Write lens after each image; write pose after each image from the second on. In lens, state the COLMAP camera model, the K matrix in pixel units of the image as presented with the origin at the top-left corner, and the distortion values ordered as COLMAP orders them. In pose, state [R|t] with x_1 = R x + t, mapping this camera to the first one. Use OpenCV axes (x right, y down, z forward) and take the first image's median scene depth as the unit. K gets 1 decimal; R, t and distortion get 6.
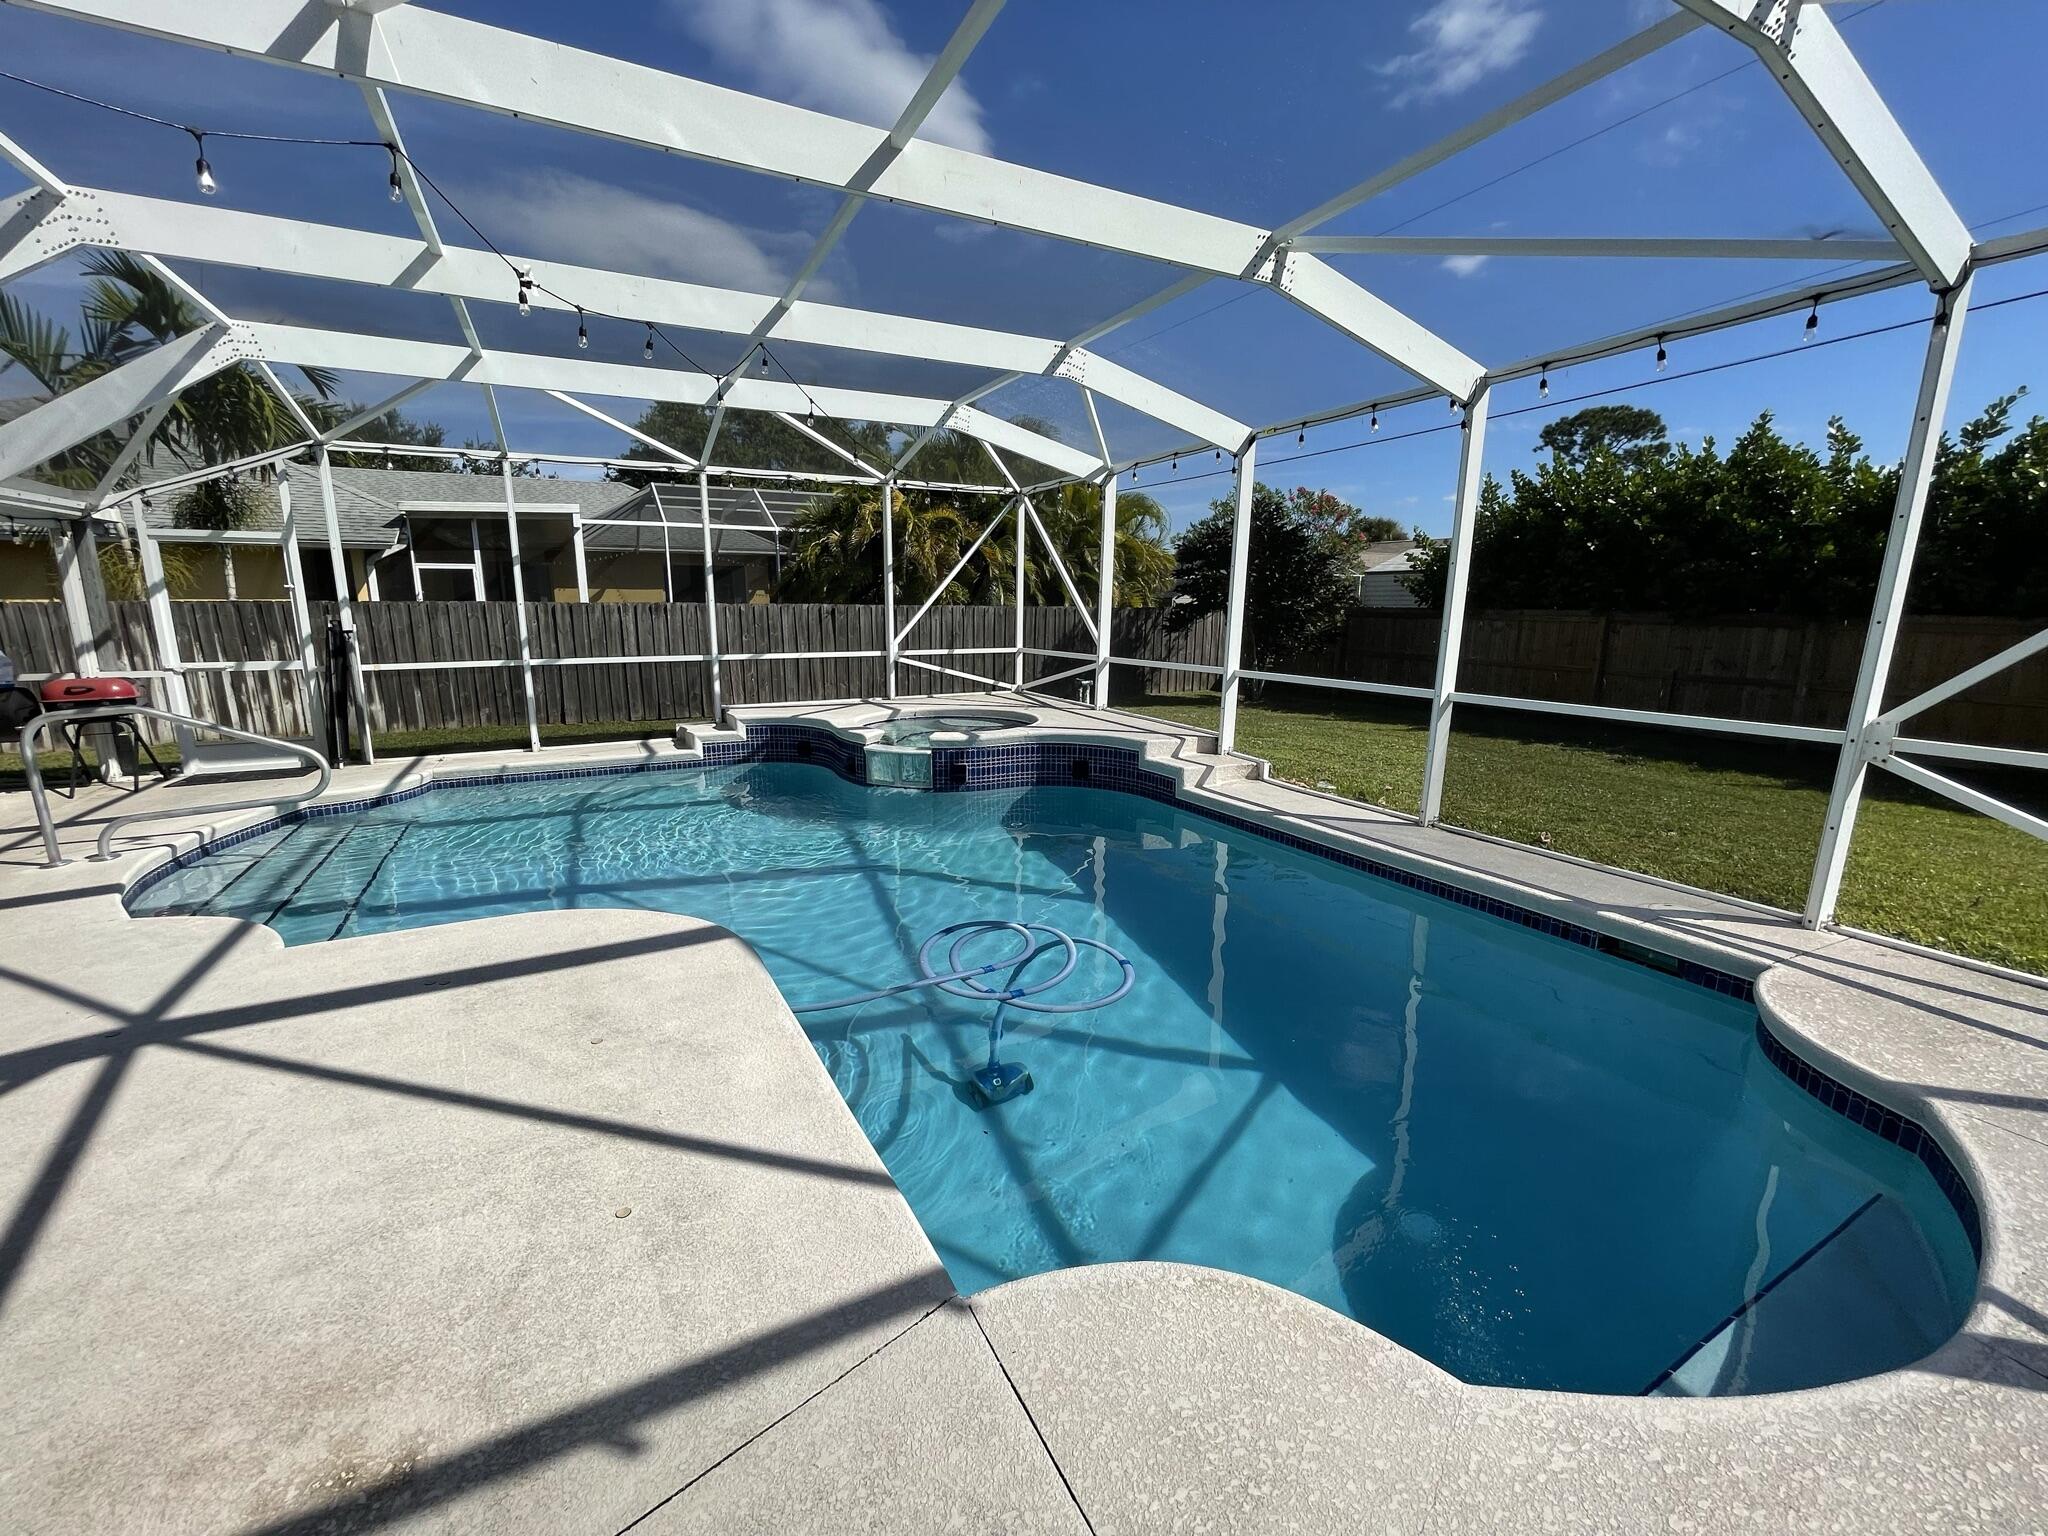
lens RADIAL K [[824.8, 0, 1019.3], [0, 824.8, 770.1], [0, 0, 1]] dist [-0.001141, -0.000680]
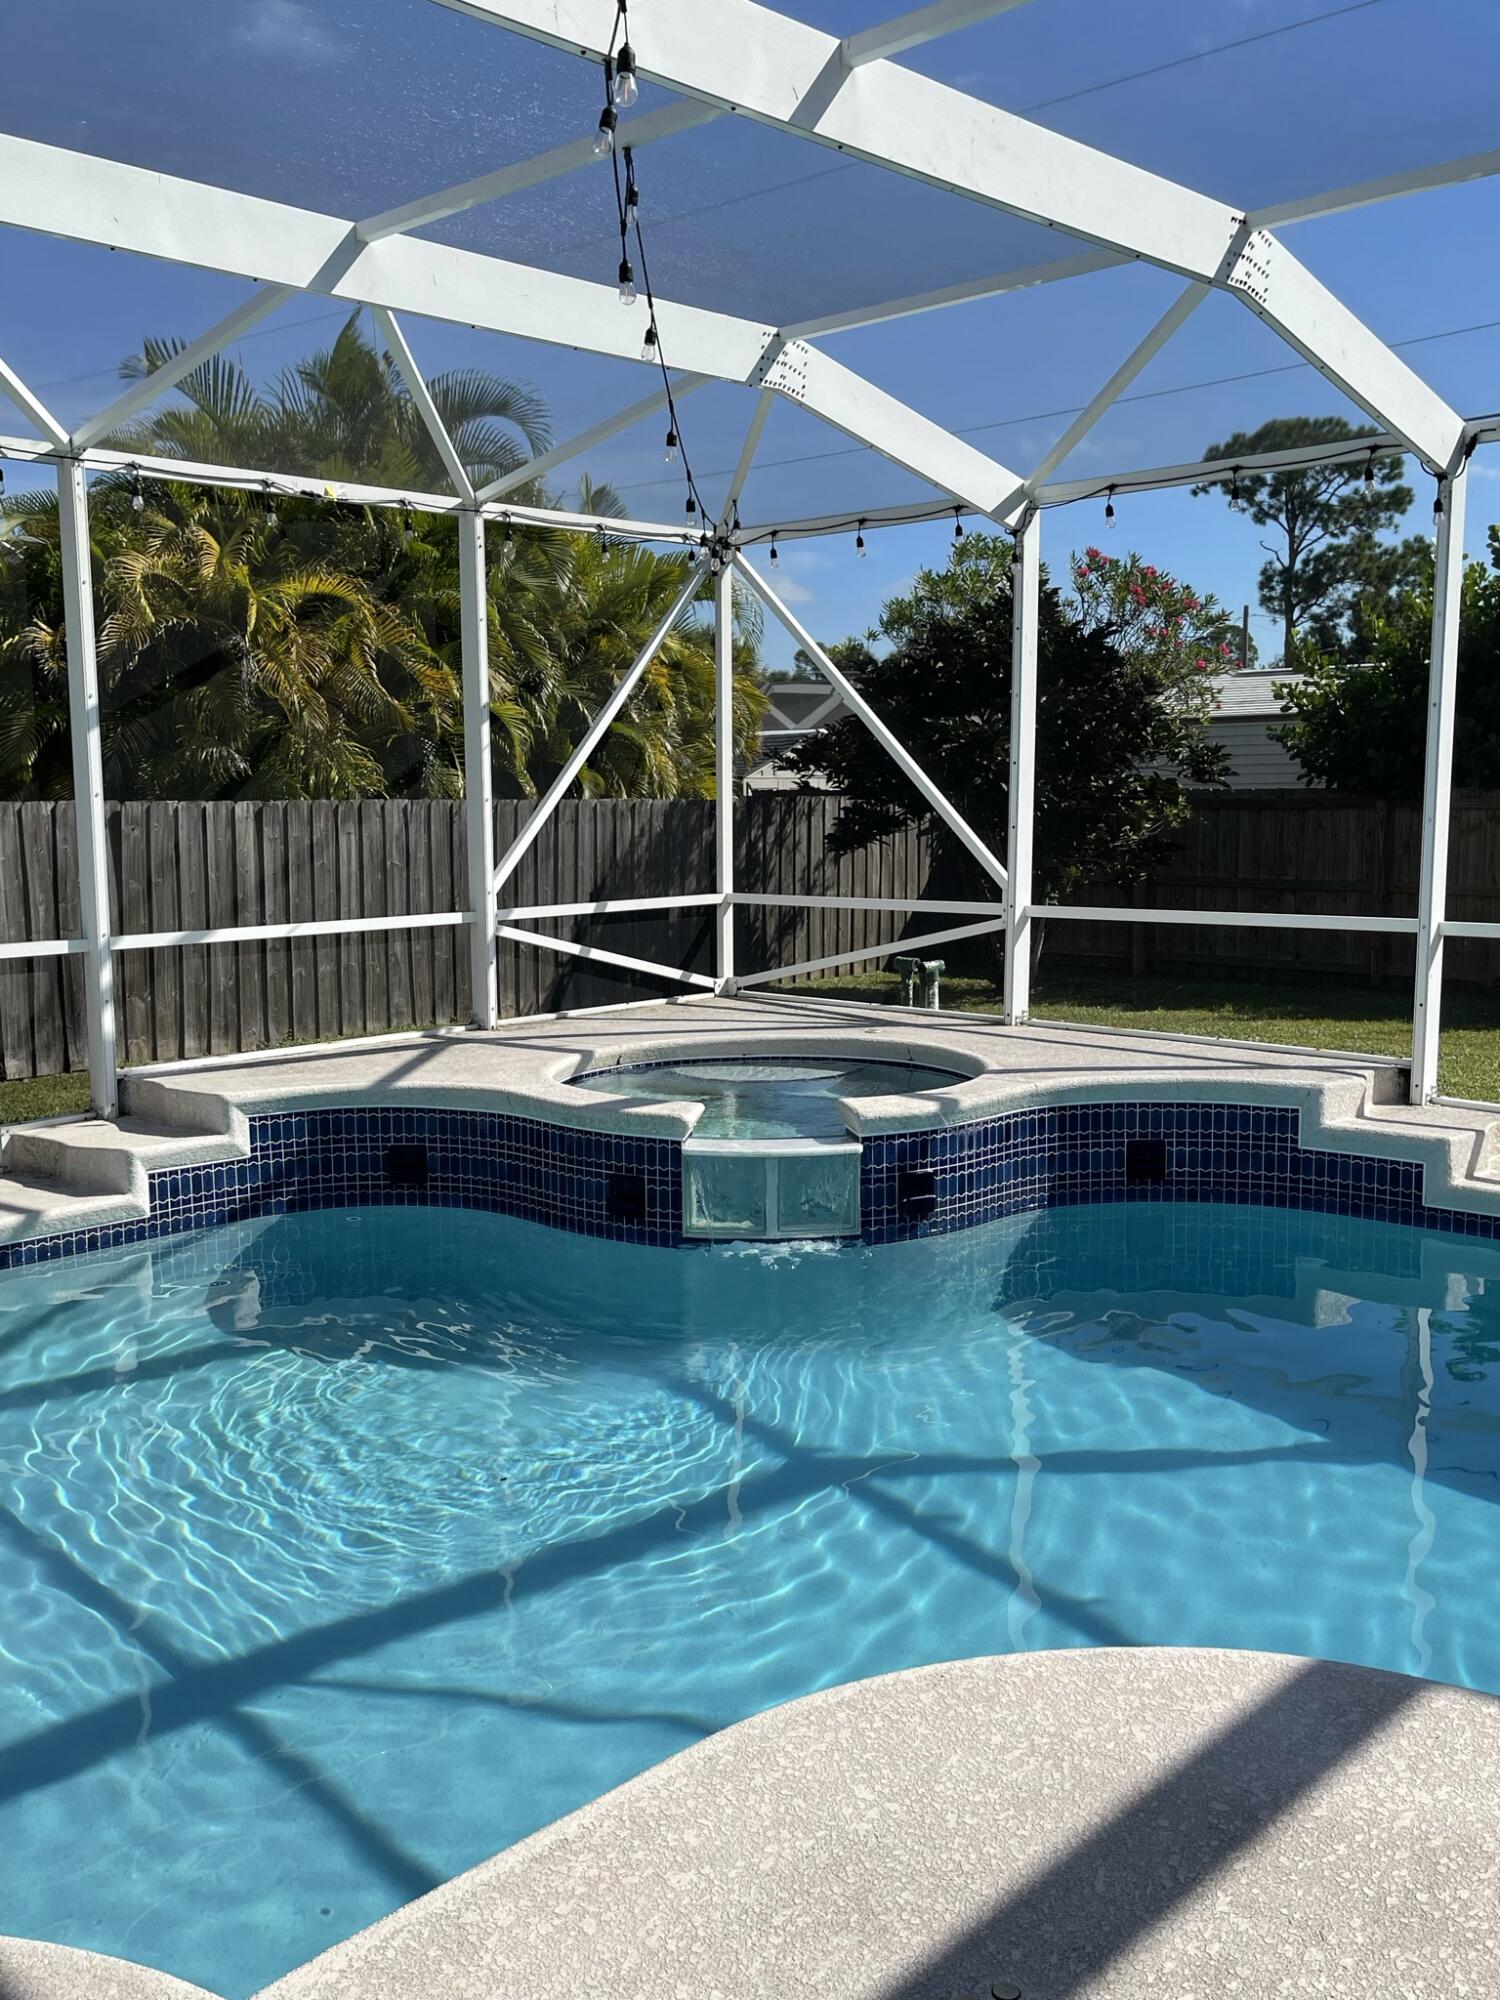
lens RADIAL K [[1812.9, 0, 744.7], [0, 1812.9, 998.7], [0, 0, 1]] dist [0.035500, 0.000000]
pose [[0.943740, -0.052758, 0.326452, -0.339612], [0.080258, 0.994218, -0.071341, -0.027044], [-0.320801, 0.093528, 0.942518, 0.115830]]
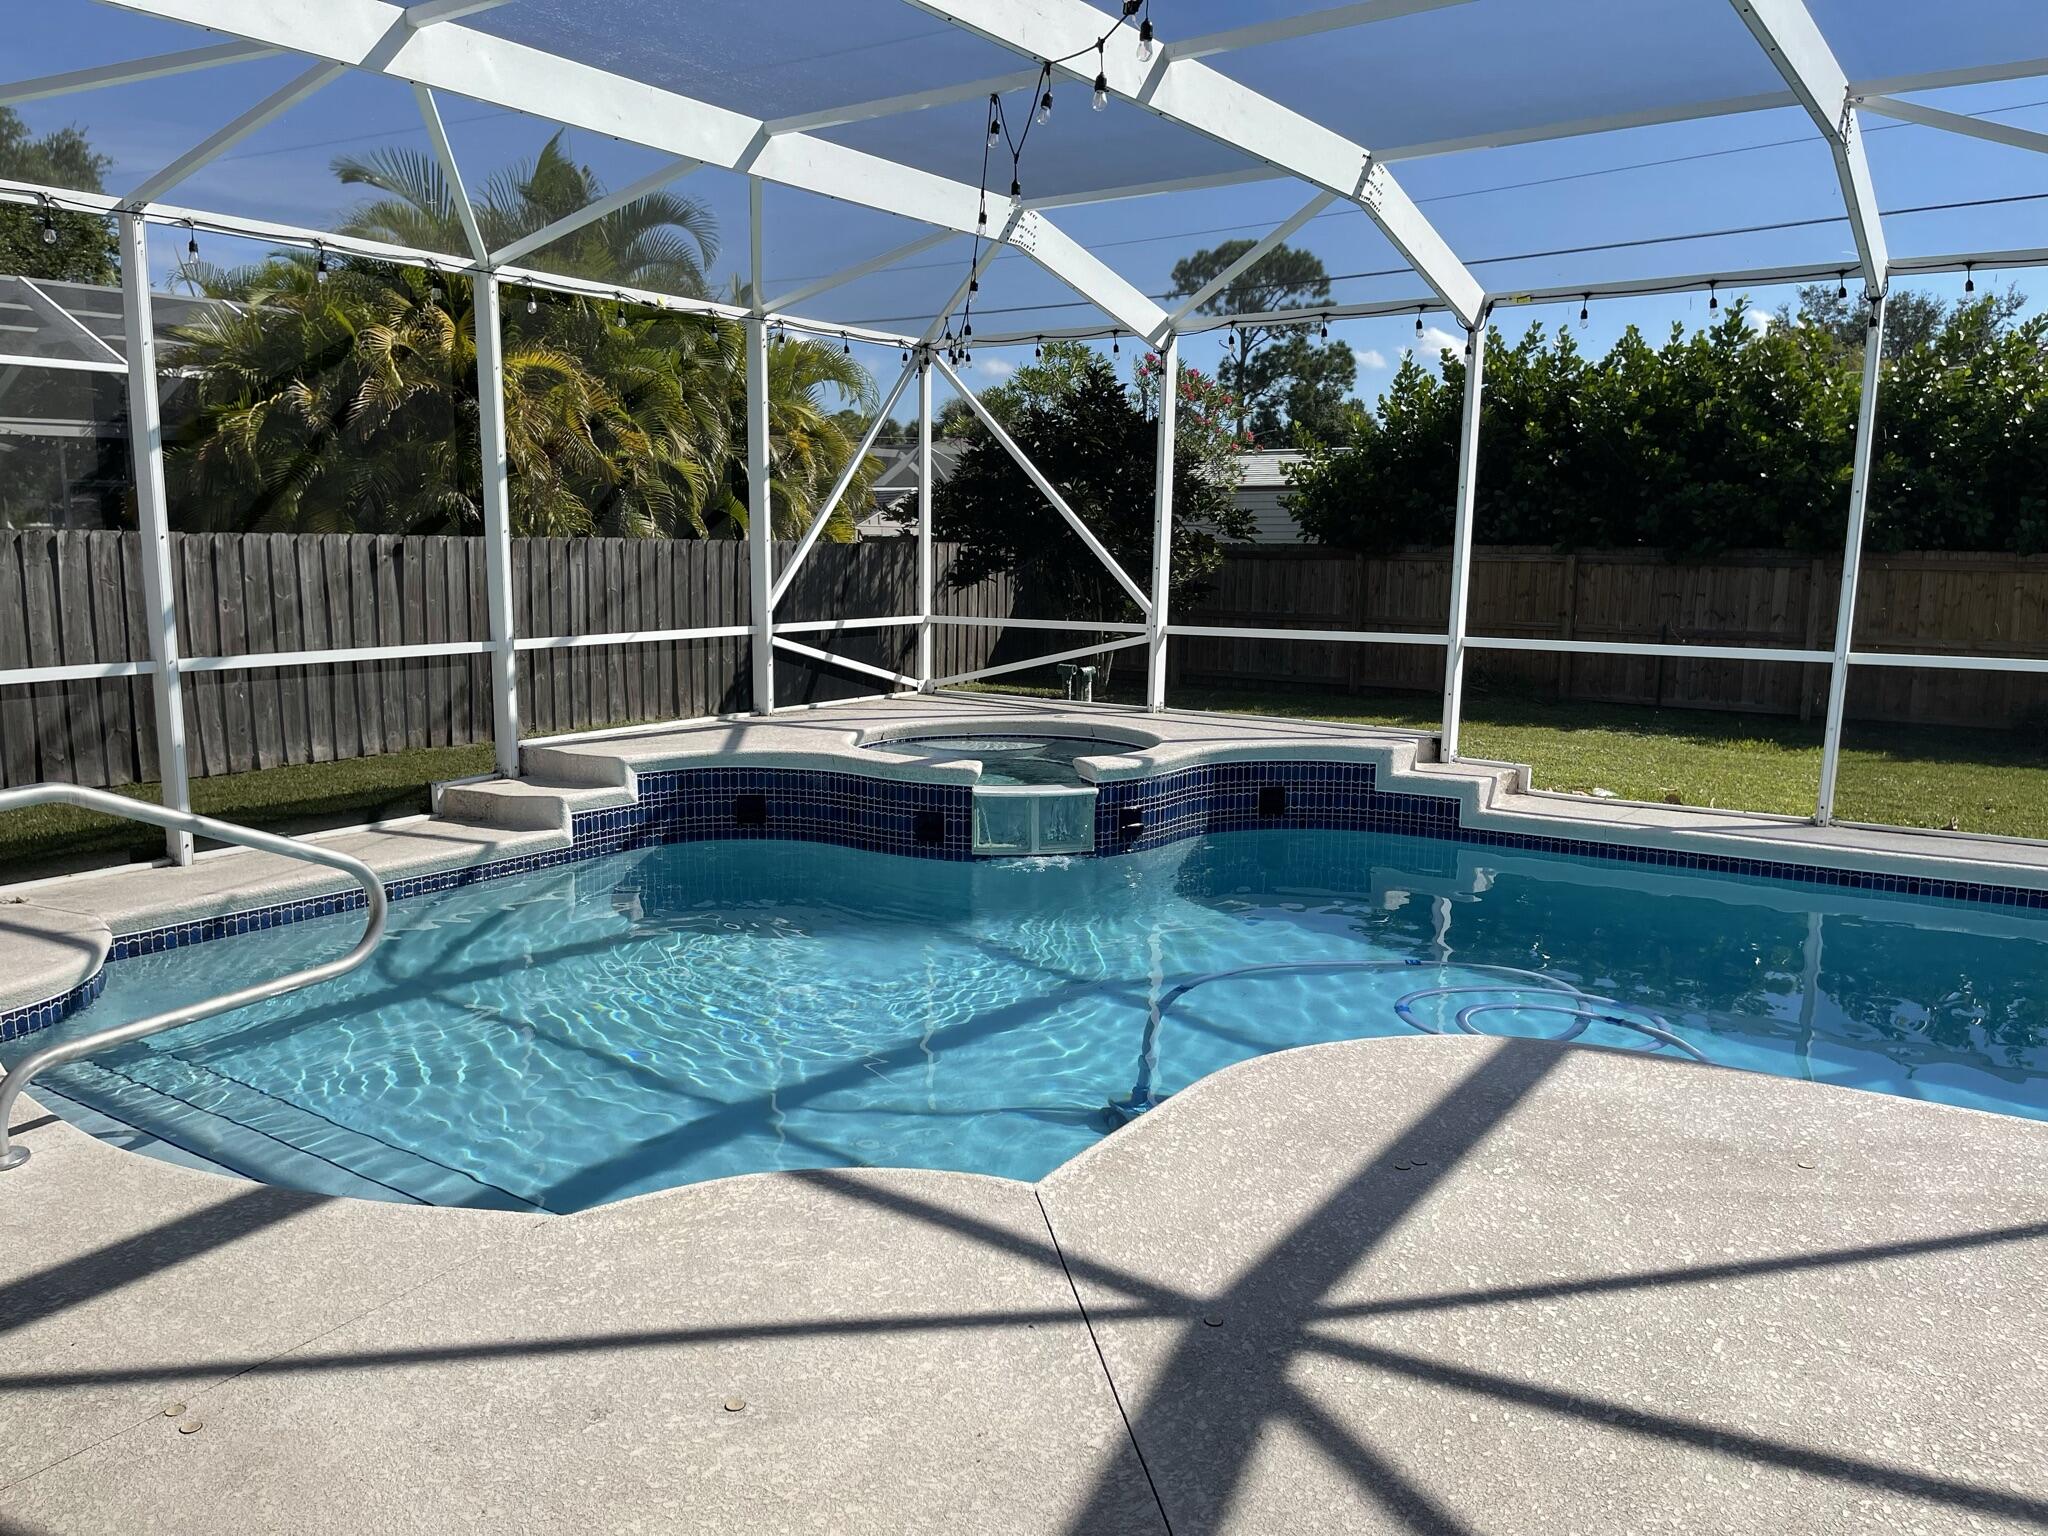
lens RADIAL K [[1533.5, 0, 1022.1], [0, 1533.5, 774.5], [0, 0, 1]] dist [0.044091, -0.025608]
pose [[0.879630, -0.070558, 0.470396, -0.501649], [0.090150, 0.995743, -0.019220, -0.012540], [-0.467038, 0.059313, 0.882246, 0.038008]]
